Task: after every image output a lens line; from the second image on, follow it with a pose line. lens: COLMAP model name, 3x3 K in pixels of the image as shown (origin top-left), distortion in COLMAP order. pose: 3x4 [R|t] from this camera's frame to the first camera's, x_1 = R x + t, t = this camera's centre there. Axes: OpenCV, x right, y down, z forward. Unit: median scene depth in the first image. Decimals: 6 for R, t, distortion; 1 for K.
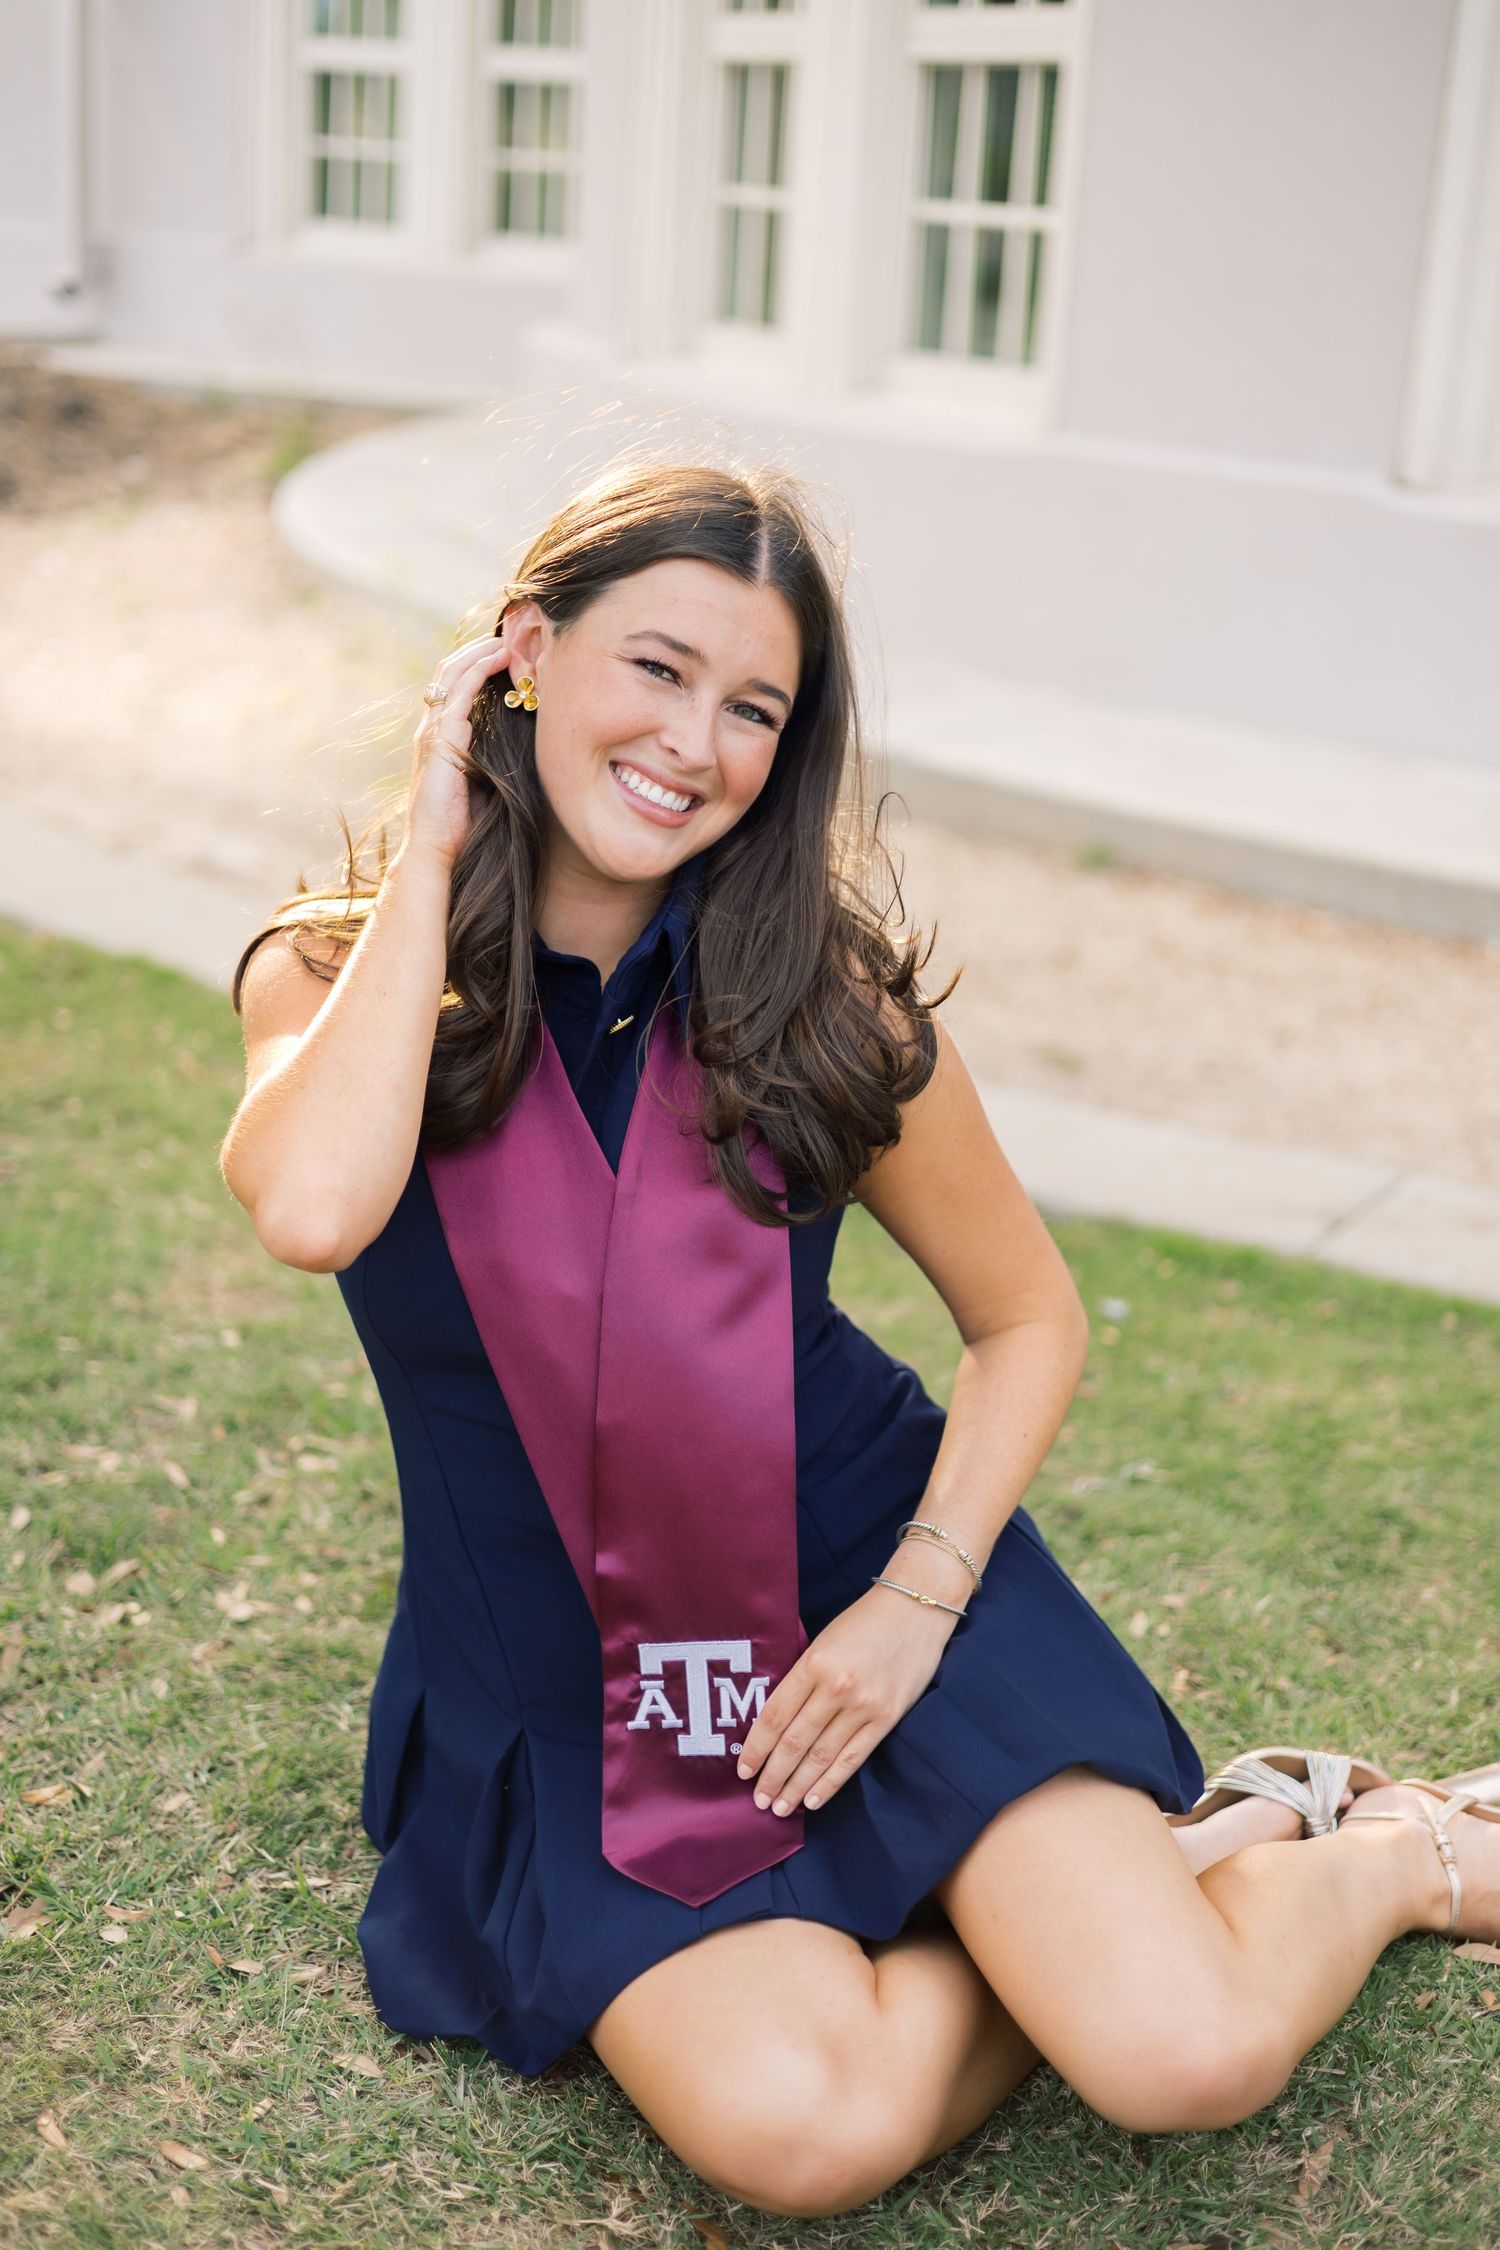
lens RADIAL K [[3338.4, 0, 756.7], [0, 3338.4, 1164.5], [0, 0, 1]] dist [0.004296, 0.039932]
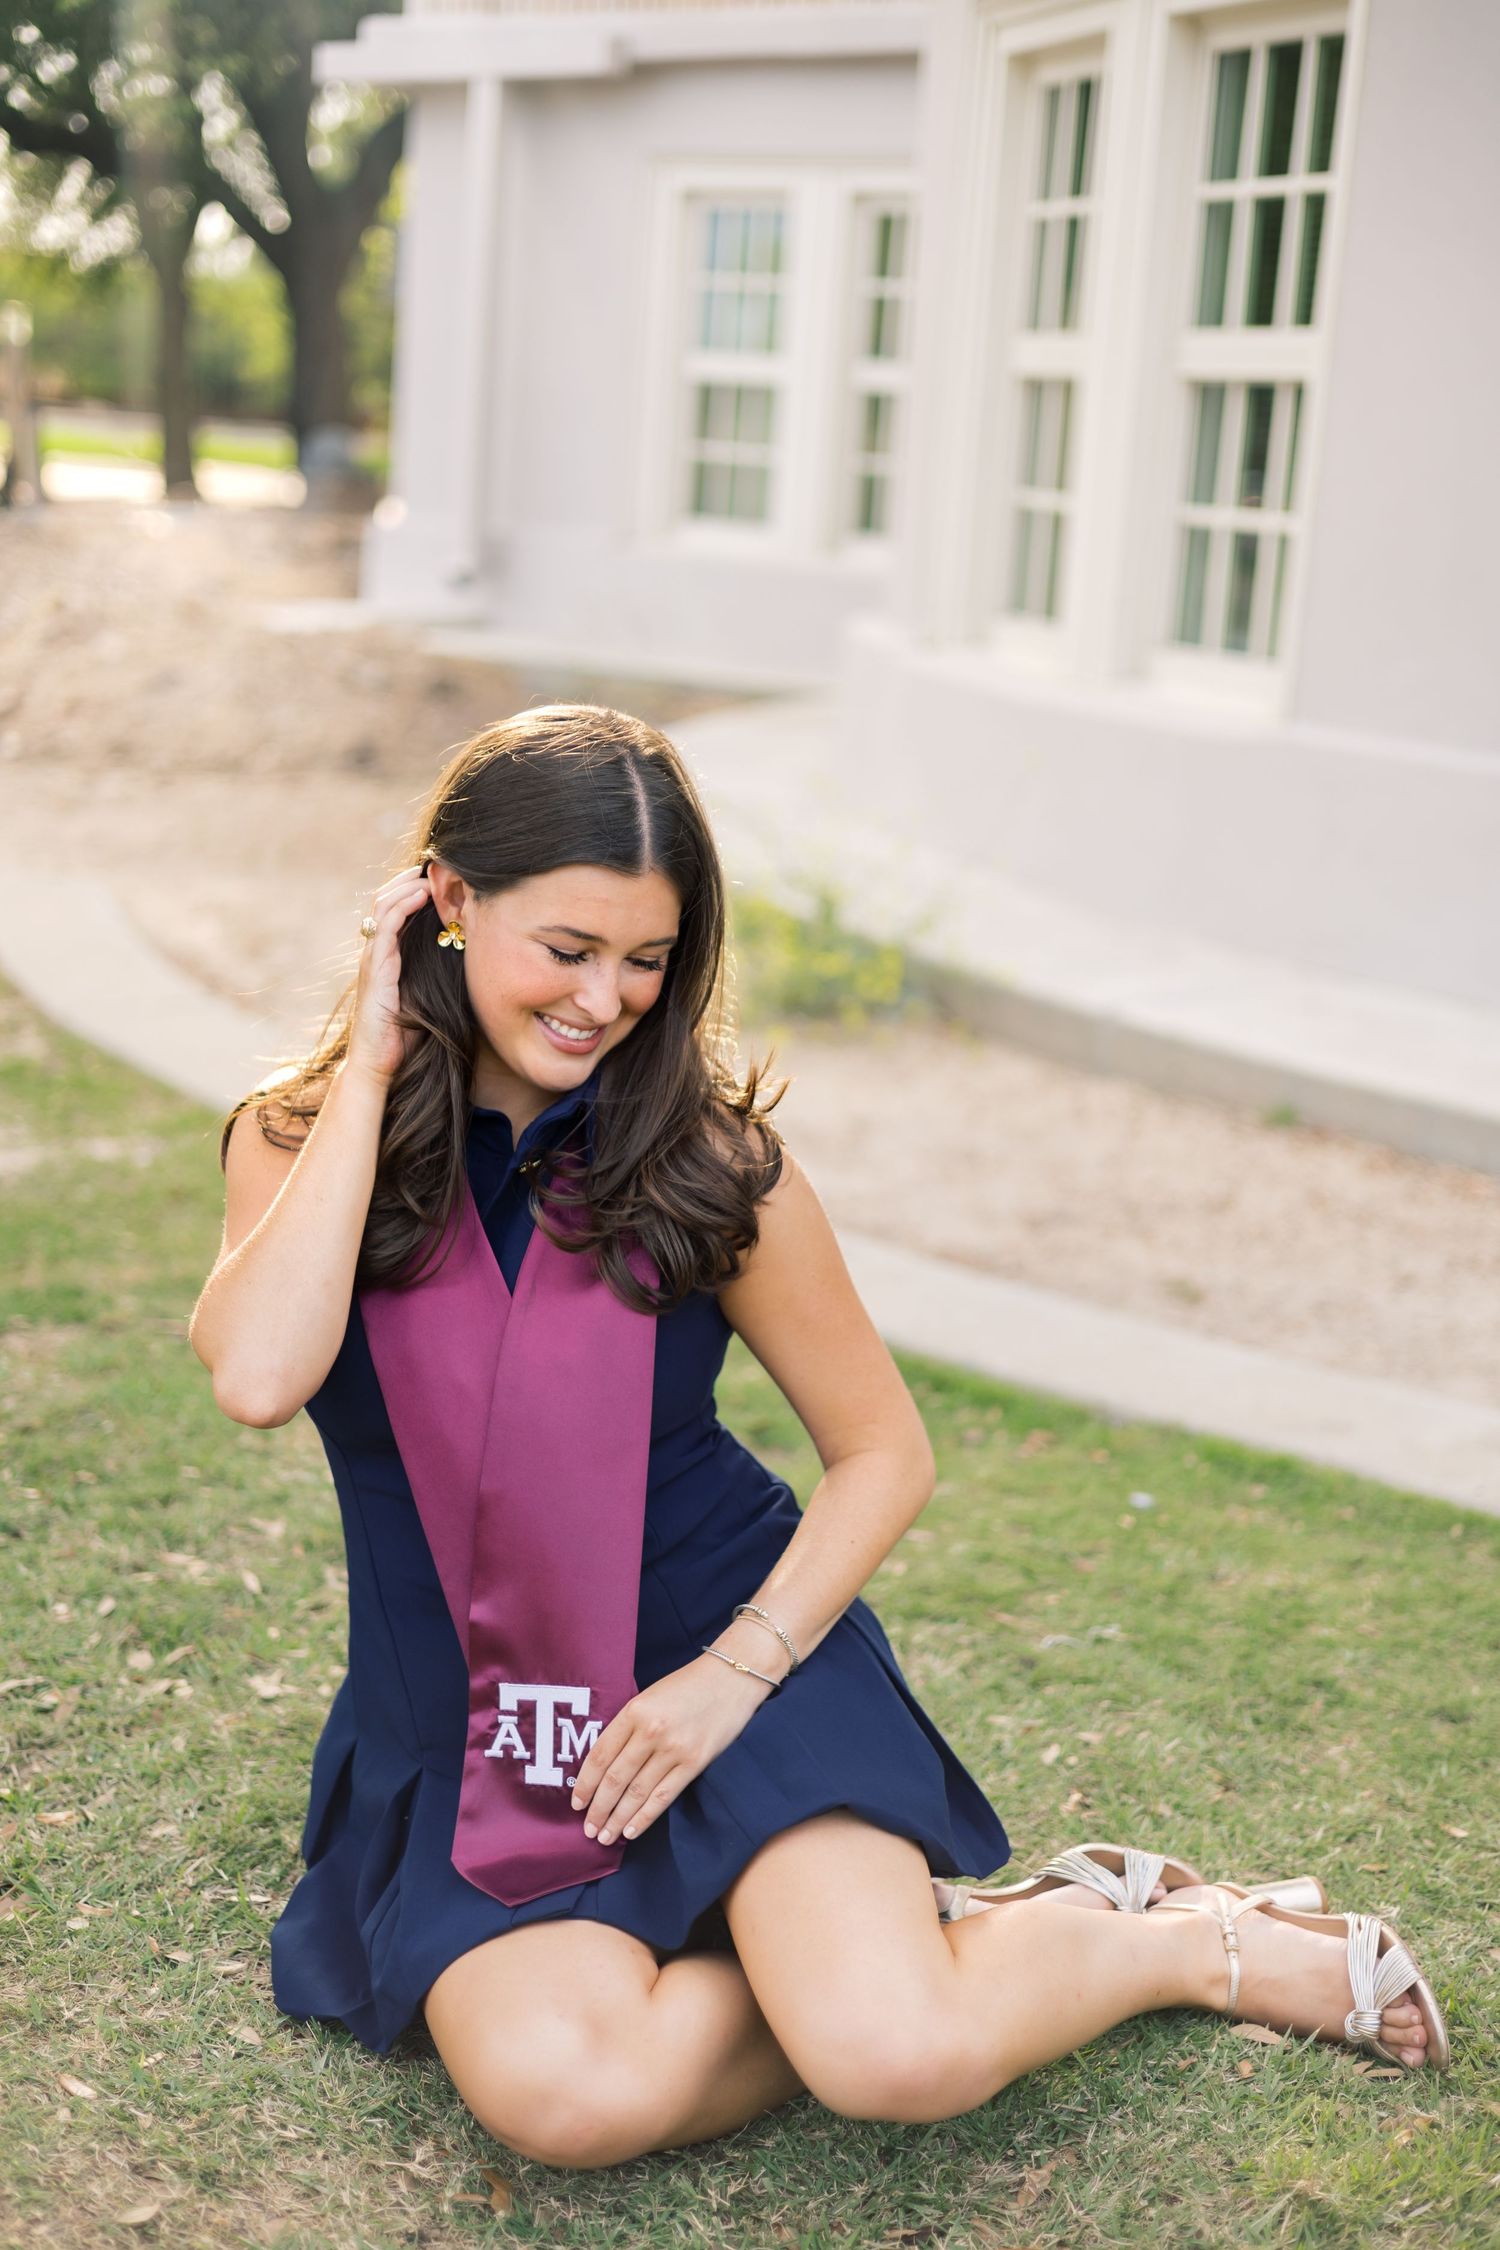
lens RADIAL K [[3408.8, 0, 750.0], [0, 3408.8, 1125.0], [0, 0, 1]] dist [0.031764, -0.053930]
pose [[0.988780, 0.040428, -0.143805, 0.182857], [-0.054811, 0.993725, -0.097505, 0.049660], [0.138961, 0.104293, 0.984791, -0.163159]]
